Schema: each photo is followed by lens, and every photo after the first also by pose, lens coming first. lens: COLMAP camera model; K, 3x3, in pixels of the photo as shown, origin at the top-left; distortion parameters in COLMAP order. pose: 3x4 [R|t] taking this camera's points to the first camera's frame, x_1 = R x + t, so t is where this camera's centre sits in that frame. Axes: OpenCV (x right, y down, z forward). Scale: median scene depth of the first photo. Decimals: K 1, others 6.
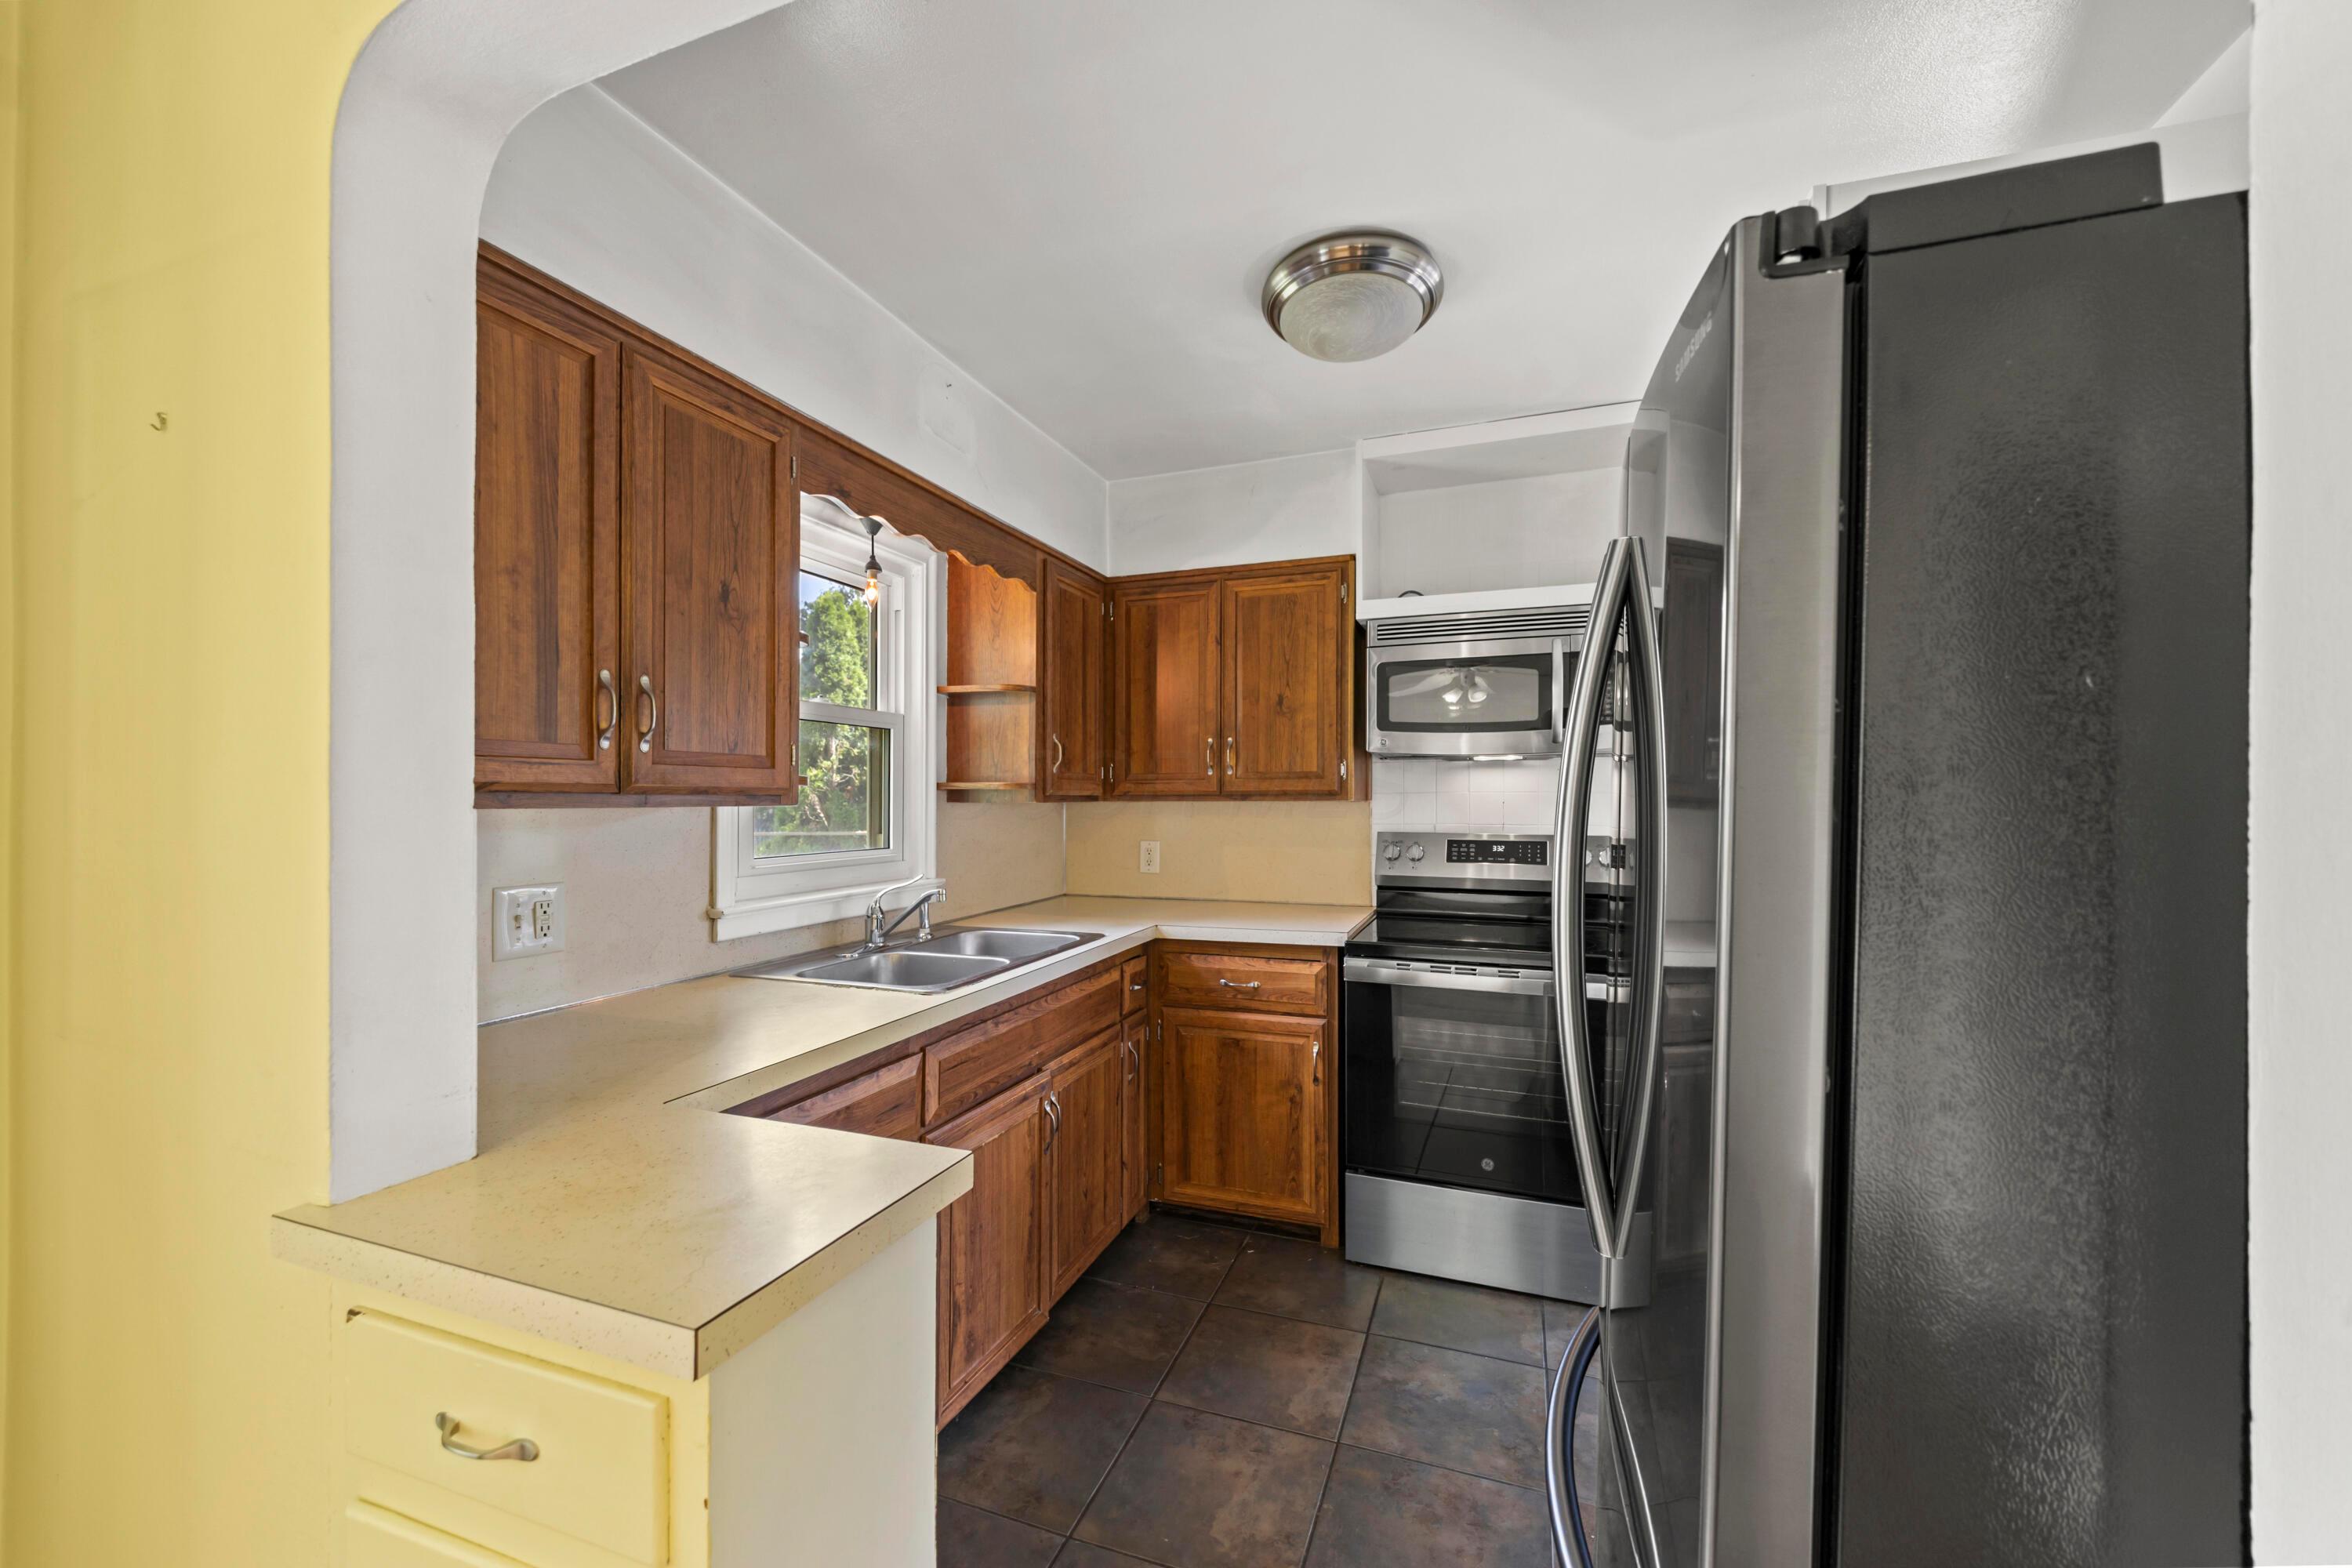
lens RADIAL K [[941.0, 0, 1176.0], [0, 941.0, 784.0], [0, 0, 1]] dist [0.006064, -0.000241]
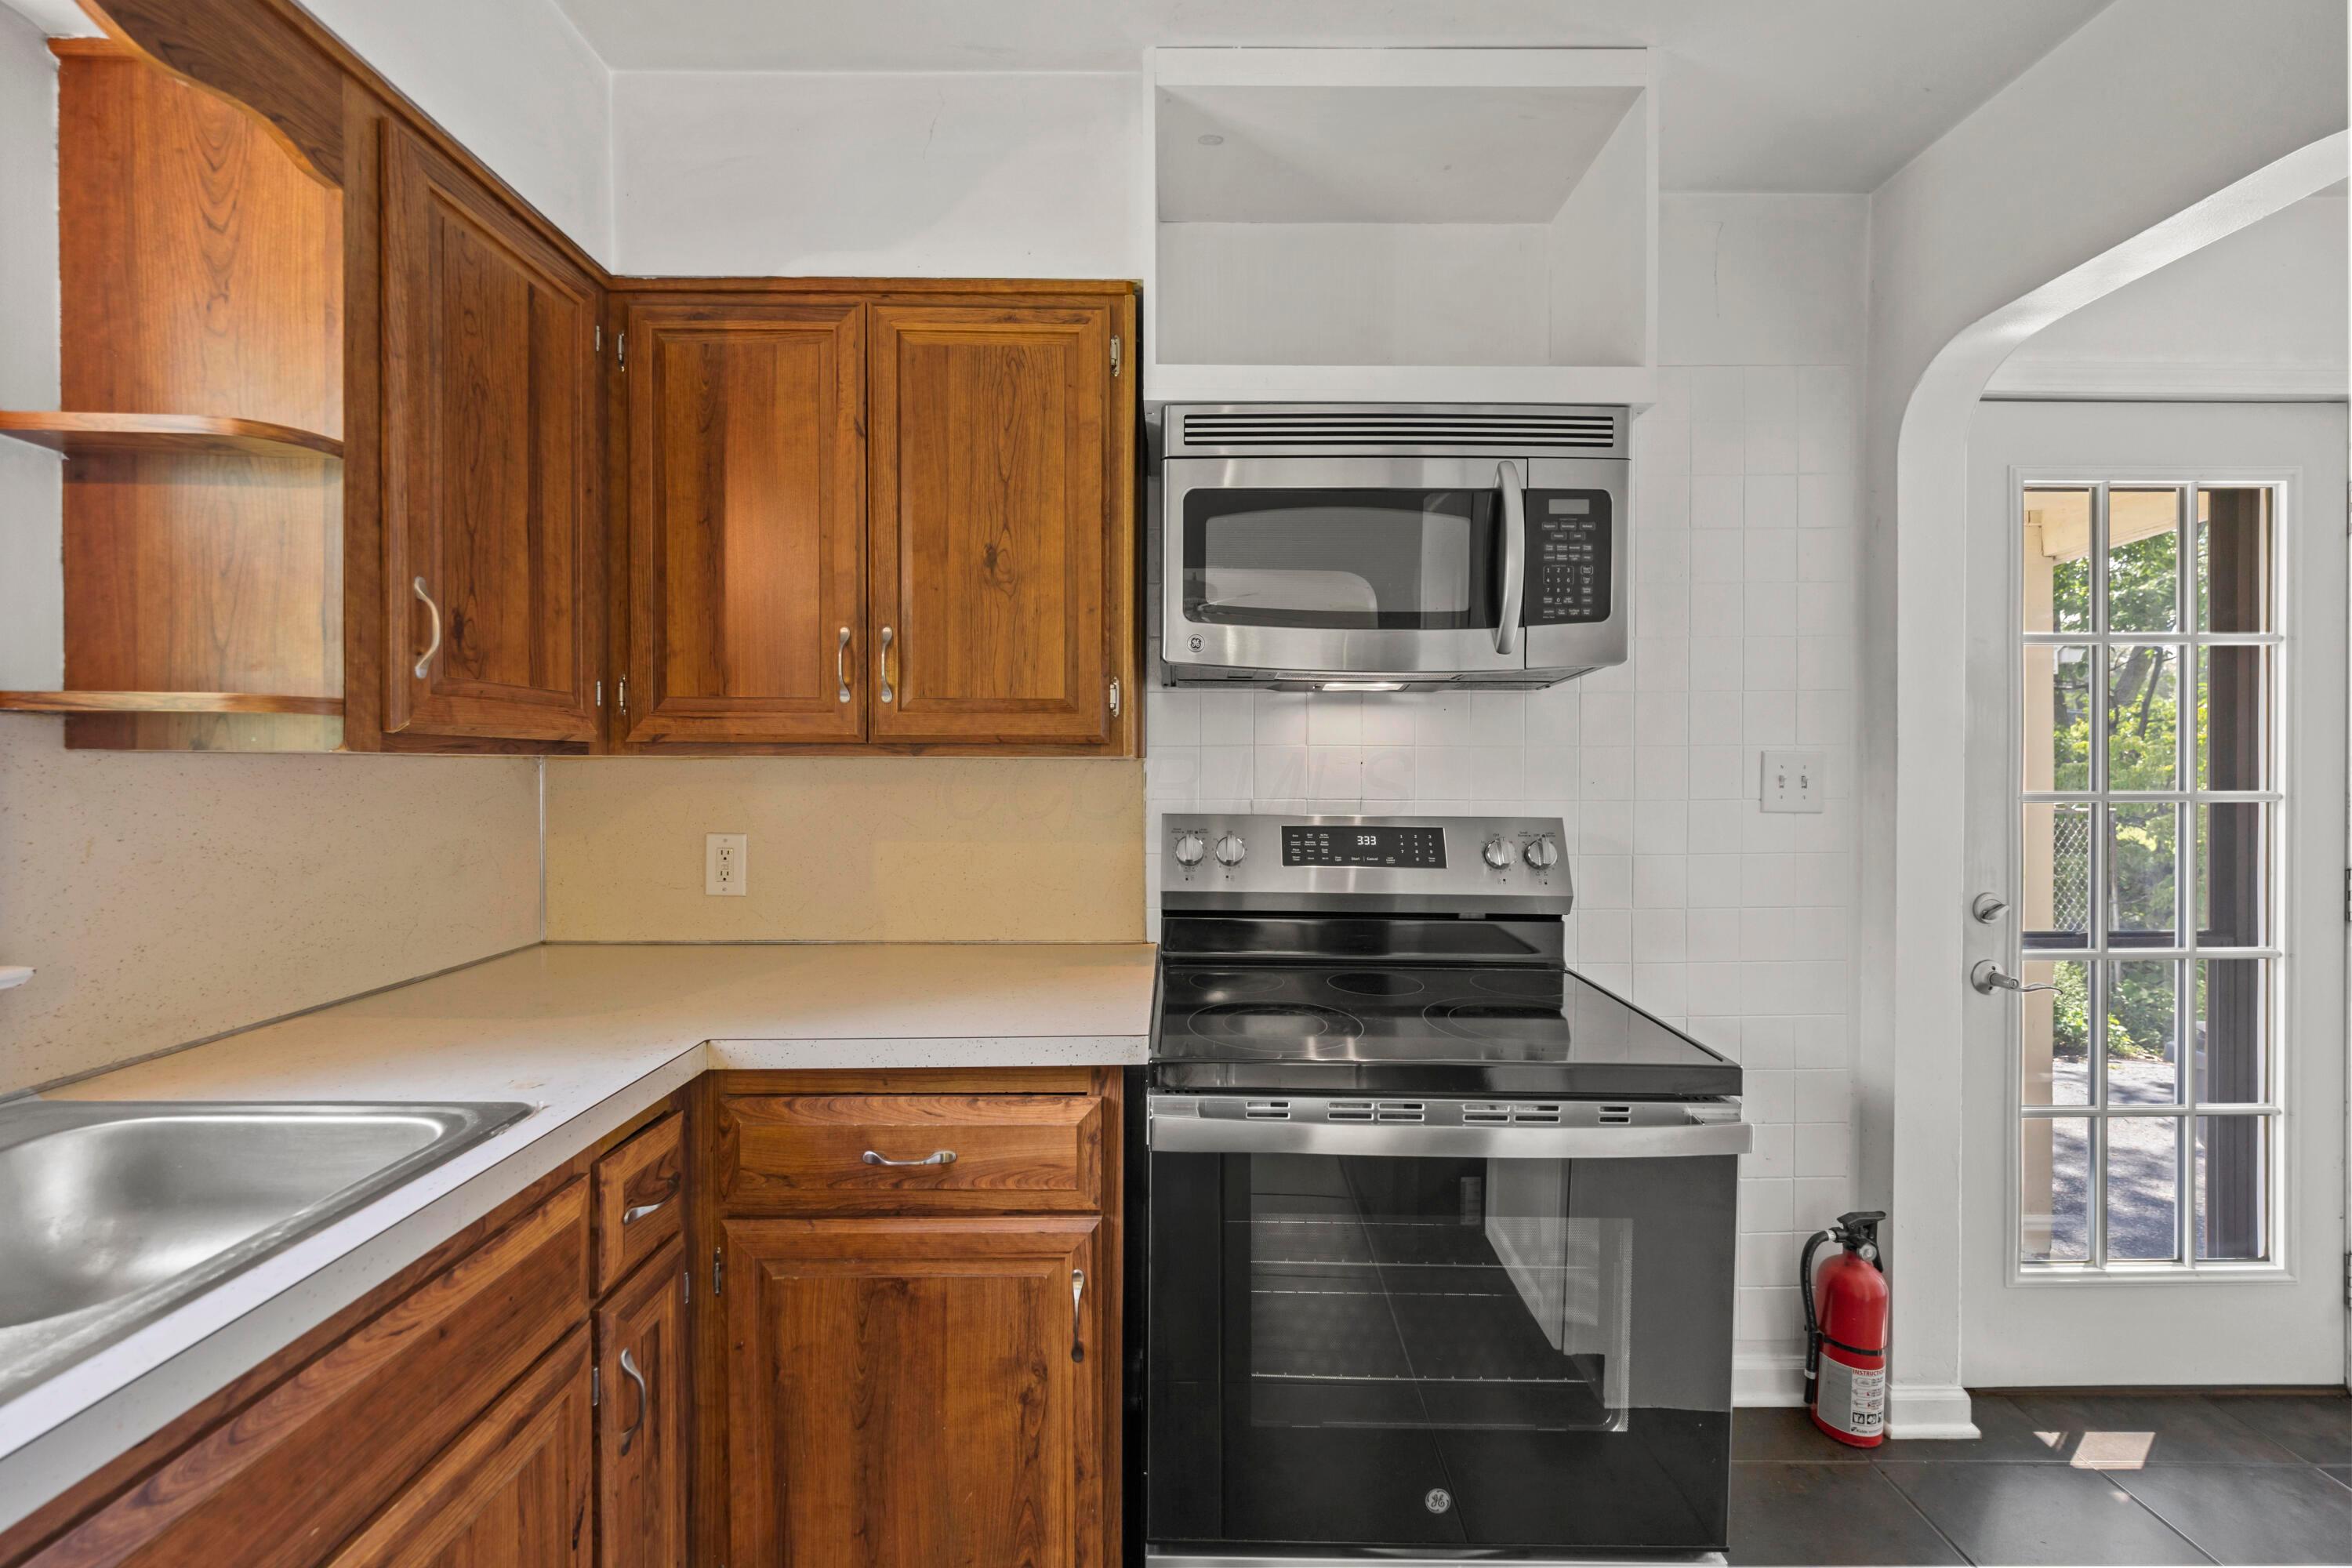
lens RADIAL K [[941.0, 0, 1176.0], [0, 941.0, 784.0], [0, 0, 1]] dist [0.006064, -0.000241]
pose [[0.937883, -0.002024, 0.346946, 0.030117], [-0.009152, 0.999491, 0.030571, 0.017452], [-0.346831, -0.031847, 0.937387, 0.513103]]
